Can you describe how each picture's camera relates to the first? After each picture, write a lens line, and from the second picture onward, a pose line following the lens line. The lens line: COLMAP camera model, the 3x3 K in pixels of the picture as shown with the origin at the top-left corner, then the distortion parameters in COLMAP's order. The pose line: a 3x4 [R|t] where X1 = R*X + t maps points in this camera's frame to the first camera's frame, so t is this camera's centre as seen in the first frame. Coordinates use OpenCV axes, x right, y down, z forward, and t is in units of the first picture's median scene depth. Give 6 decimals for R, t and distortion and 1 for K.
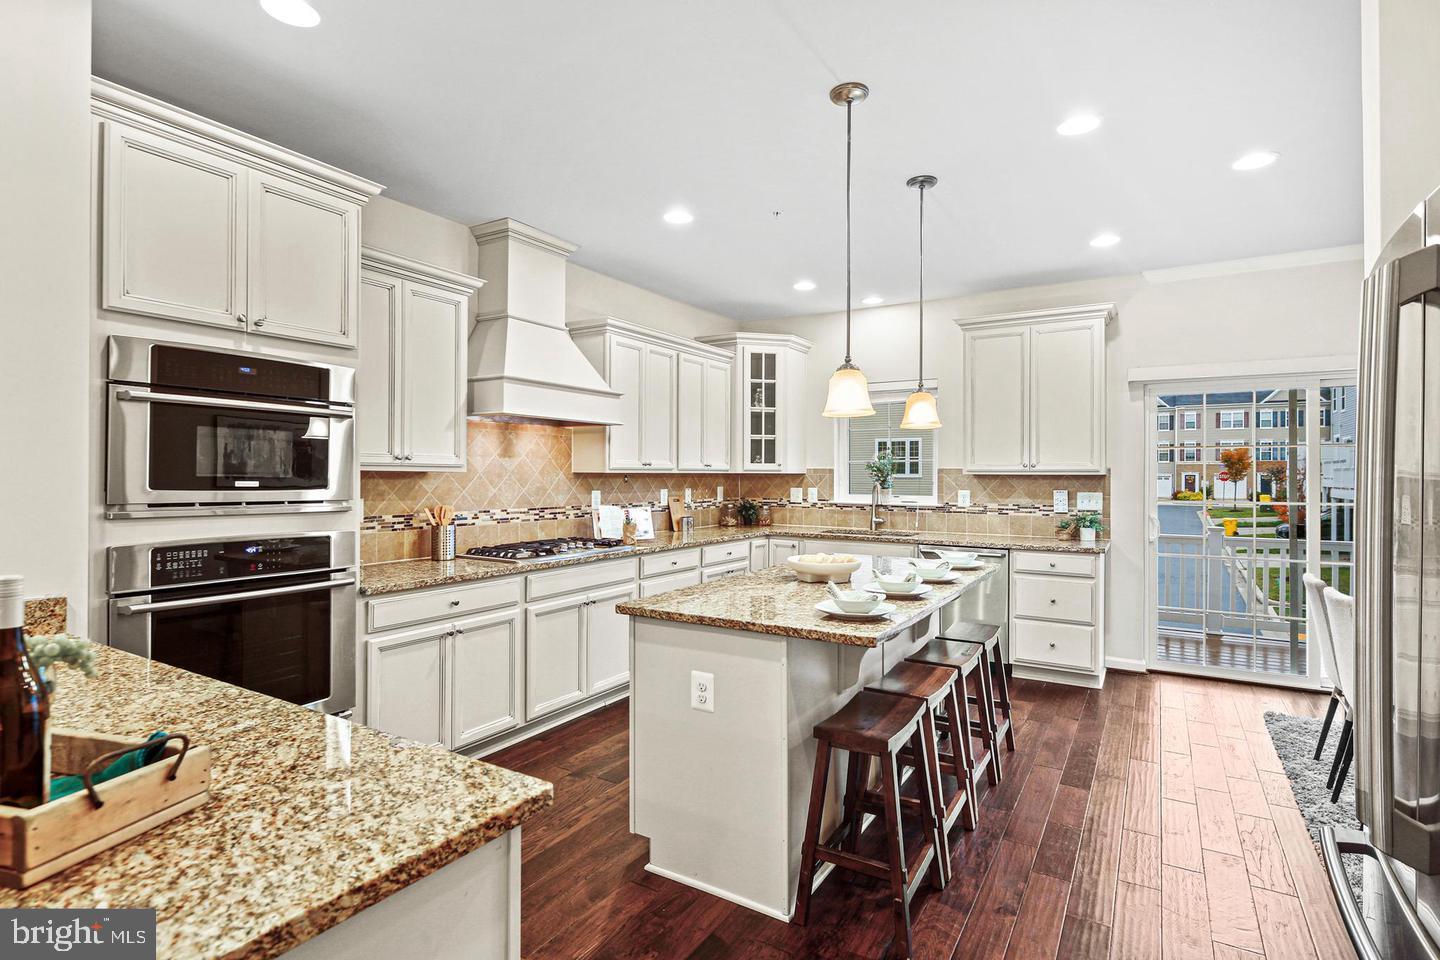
lens RADIAL K [[709.3, 0, 720.8], [0, 709.3, 470.2], [0, 0, 1]] dist [0.003423, -0.000654]
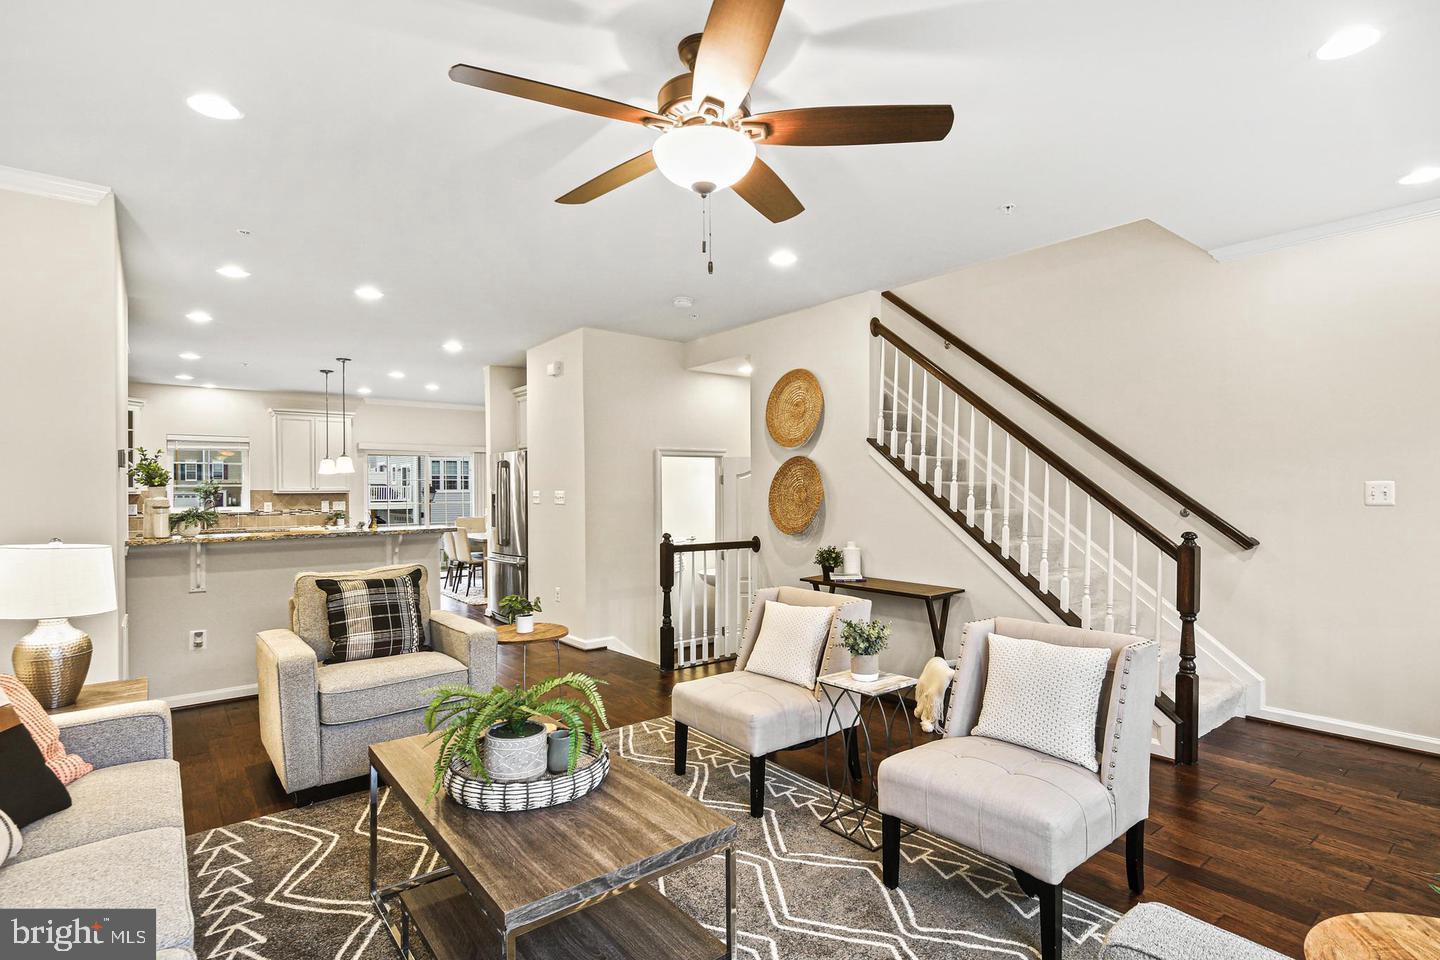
lens RADIAL K [[706.1, 0, 720.0], [0, 706.1, 480.0], [0, 0, 1]] dist [-0.000098, -0.000268]
pose [[0.337769, 0.005766, 0.941211, -0.942063], [0.005372, 0.999953, -0.008053, -0.007323], [-0.941214, 0.007777, 0.337722, -0.653824]]
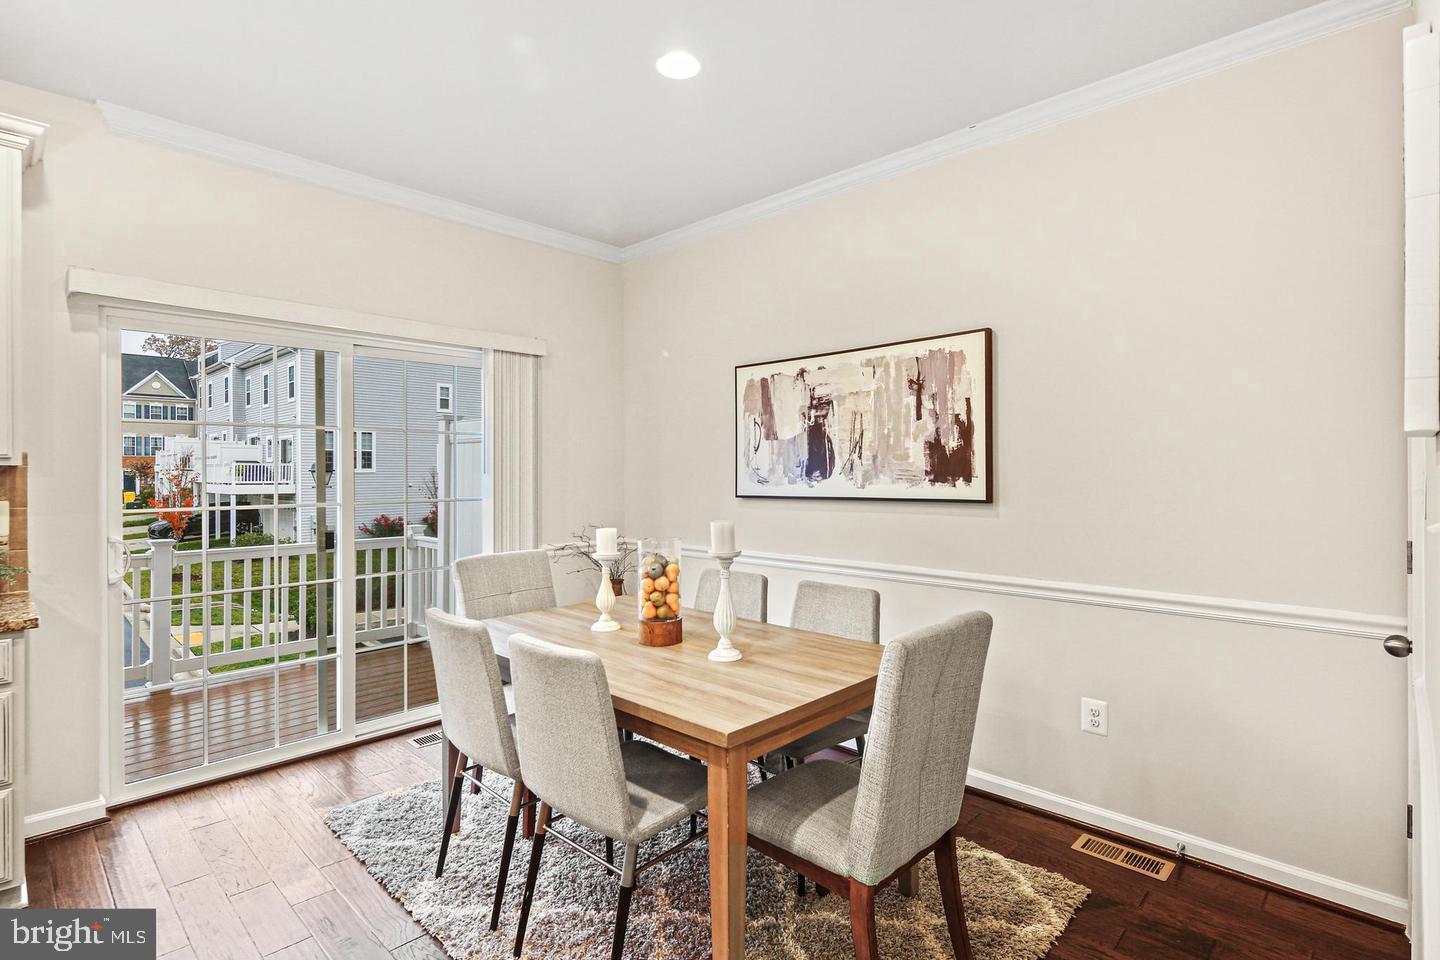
lens RADIAL K [[709.3, 0, 720.8], [0, 709.3, 470.2], [0, 0, 1]] dist [0.003423, -0.000654]
pose [[0.213808, -0.002435, 0.976873, 0.138798], [-0.002831, 0.999991, 0.003112, 0.005971], [-0.976872, -0.003431, 0.213800, 0.364228]]
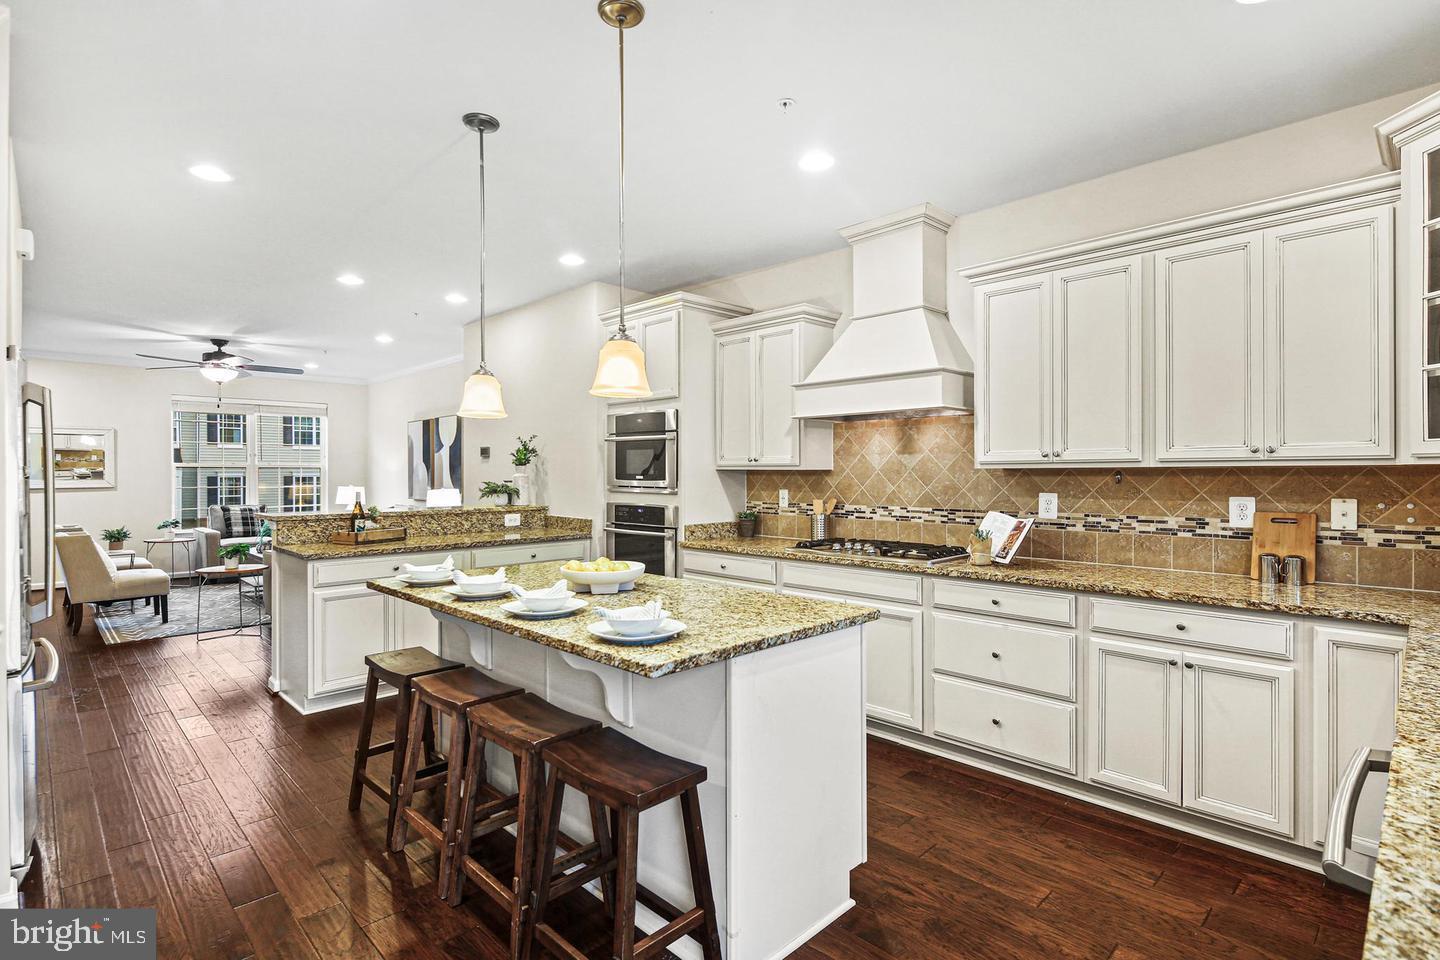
lens RADIAL K [[704.3, 0, 722.3], [0, 704.3, 475.4], [0, 0, 1]] dist [0.002501, -0.001133]
pose [[-0.236931, 0.000232, -0.971527, 0.546998], [0.007423, 0.999971, -0.001571, 0.008553], [0.971498, -0.007584, -0.236926, 0.770085]]
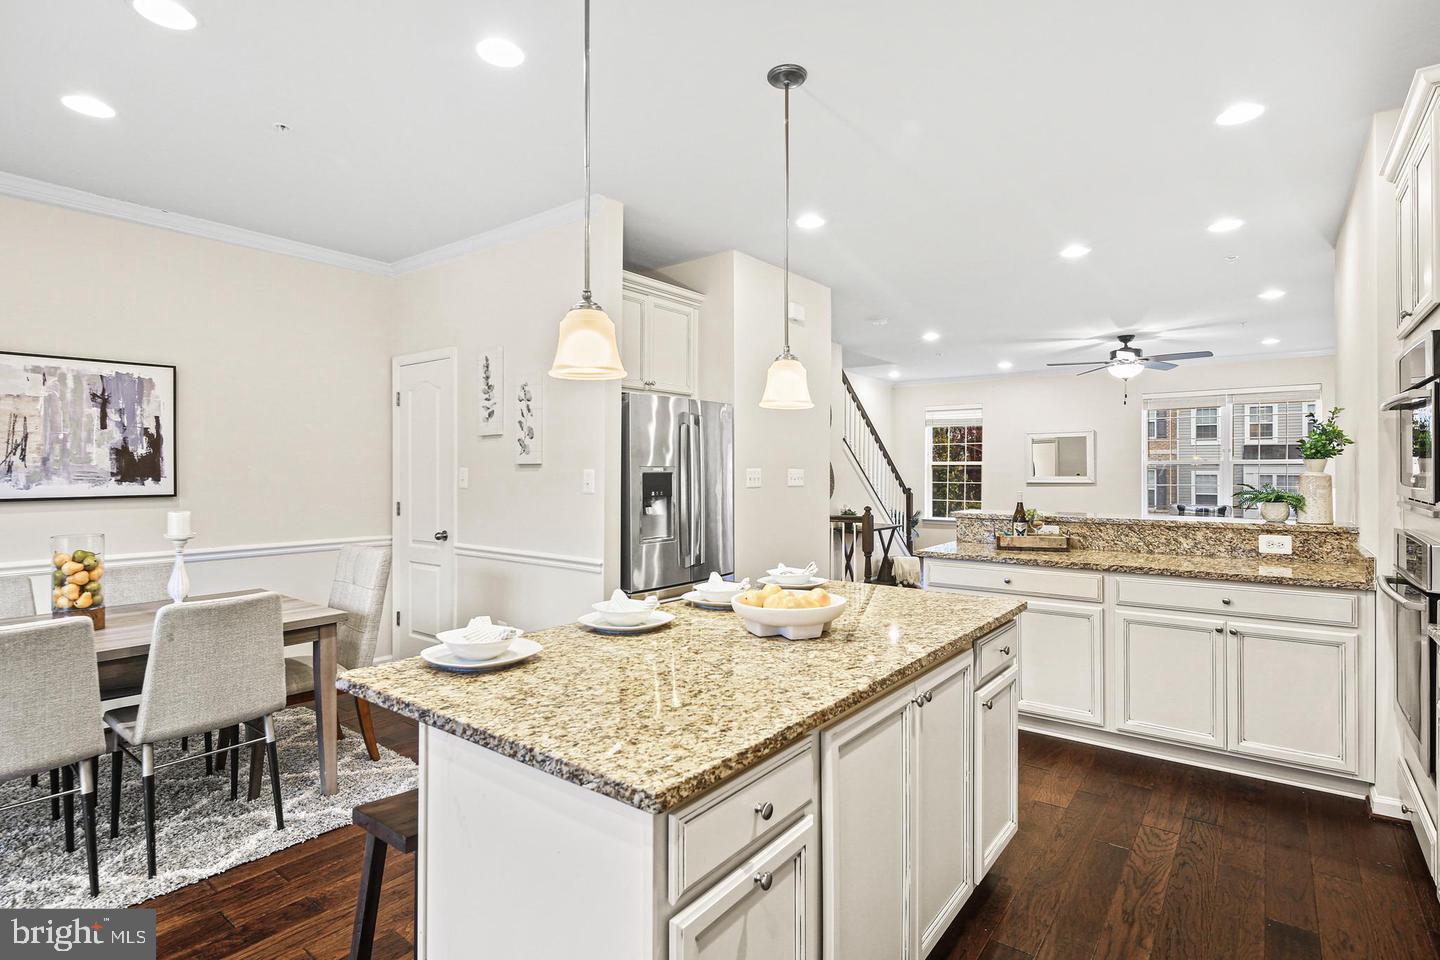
lens RADIAL K [[716.2, 0, 723.6], [0, 716.2, 469.2], [0, 0, 1]] dist [0.000454, -0.001879]
pose [[-0.994883, -0.004053, 0.100948, 0.079362], [-0.004907, 0.999954, -0.008221, 0.007412], [-0.100910, -0.008674, -0.994858, 0.942823]]
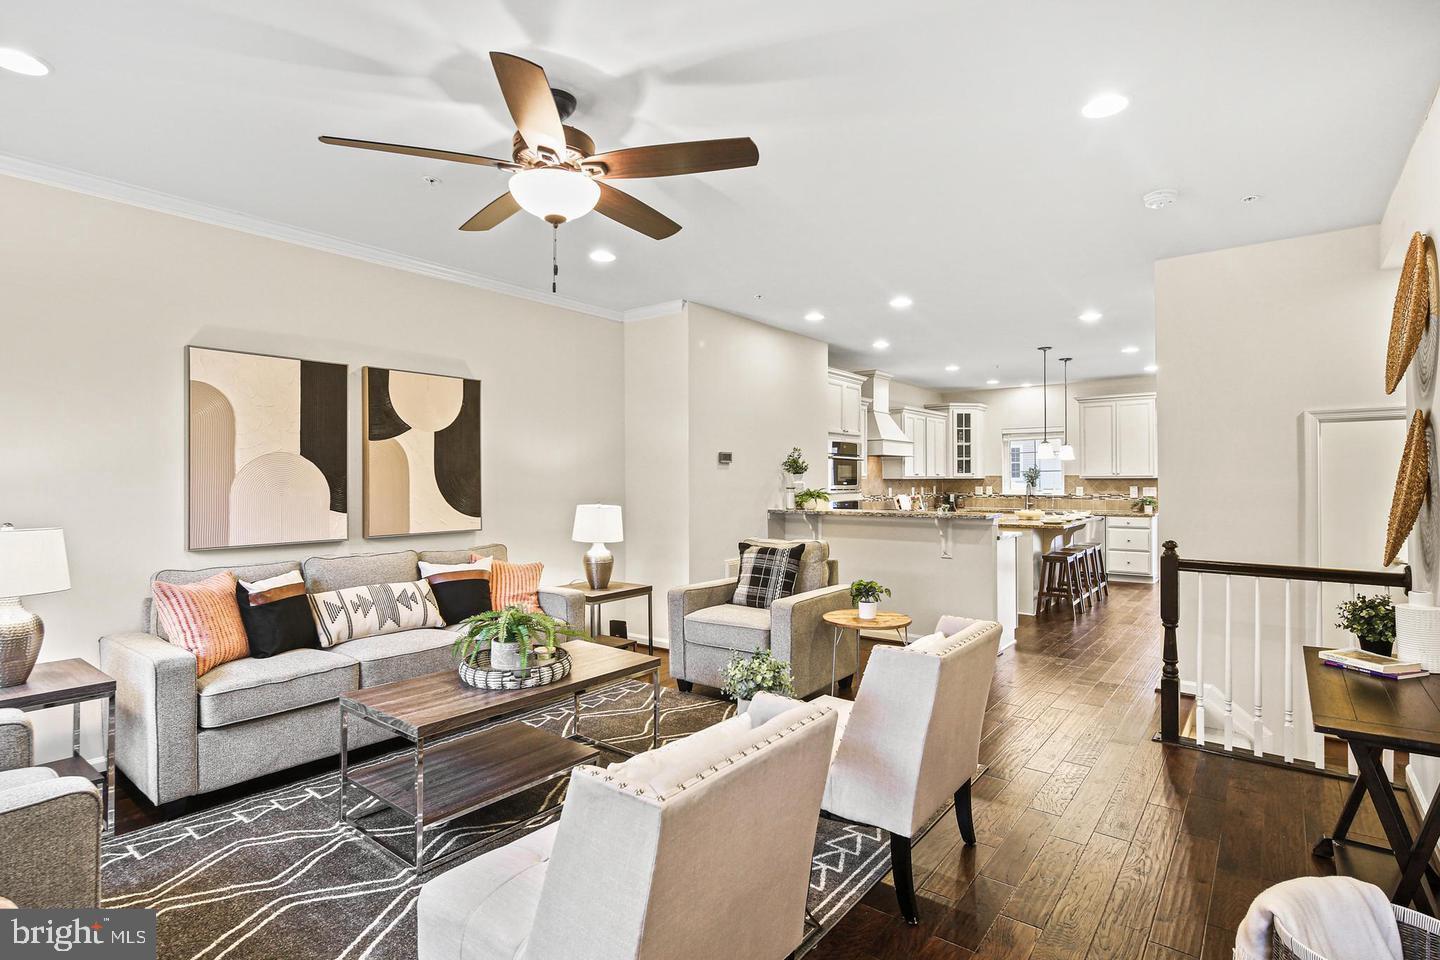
lens RADIAL K [[709.3, 0, 720.8], [0, 709.3, 470.2], [0, 0, 1]] dist [0.003423, -0.000654]
pose [[0.993442, -0.008791, -0.113997, -0.386424], [0.007875, 0.999933, -0.008487, -0.006926], [0.114064, 0.007533, 0.993445, -0.973705]]
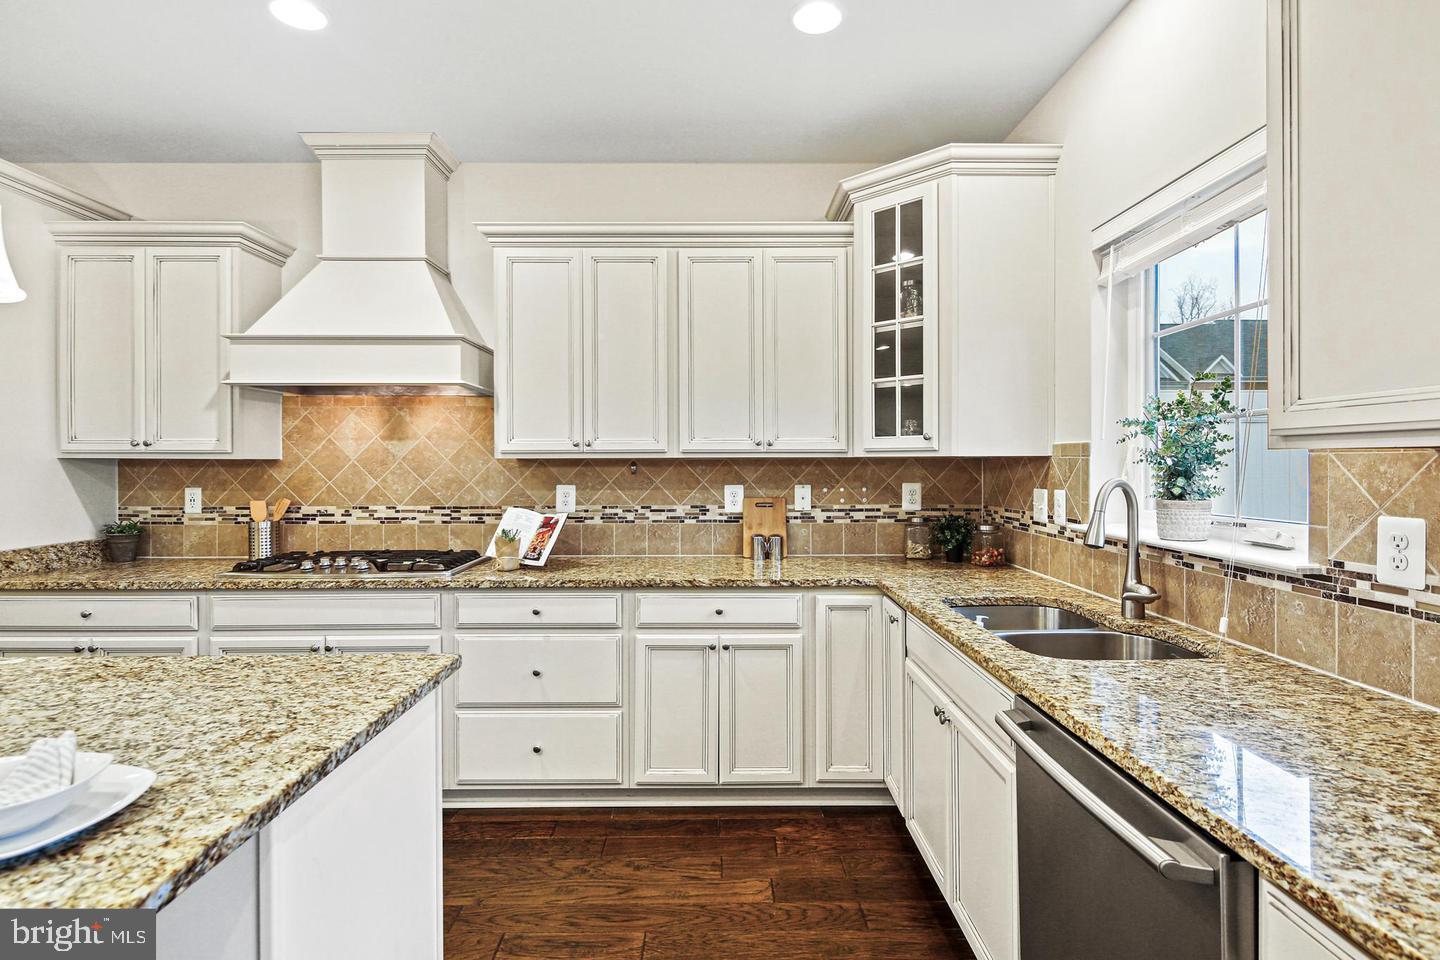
lens RADIAL K [[705.4, 0, 720.1], [0, 705.4, 464.9], [0, 0, 1]] dist [0.004300, -0.001089]
pose [[0.534501, -0.002417, -0.845165, 0.430803], [0.008827, 0.999957, 0.002723, 0.008115], [0.845122, -0.008916, 0.534499, 0.694126]]
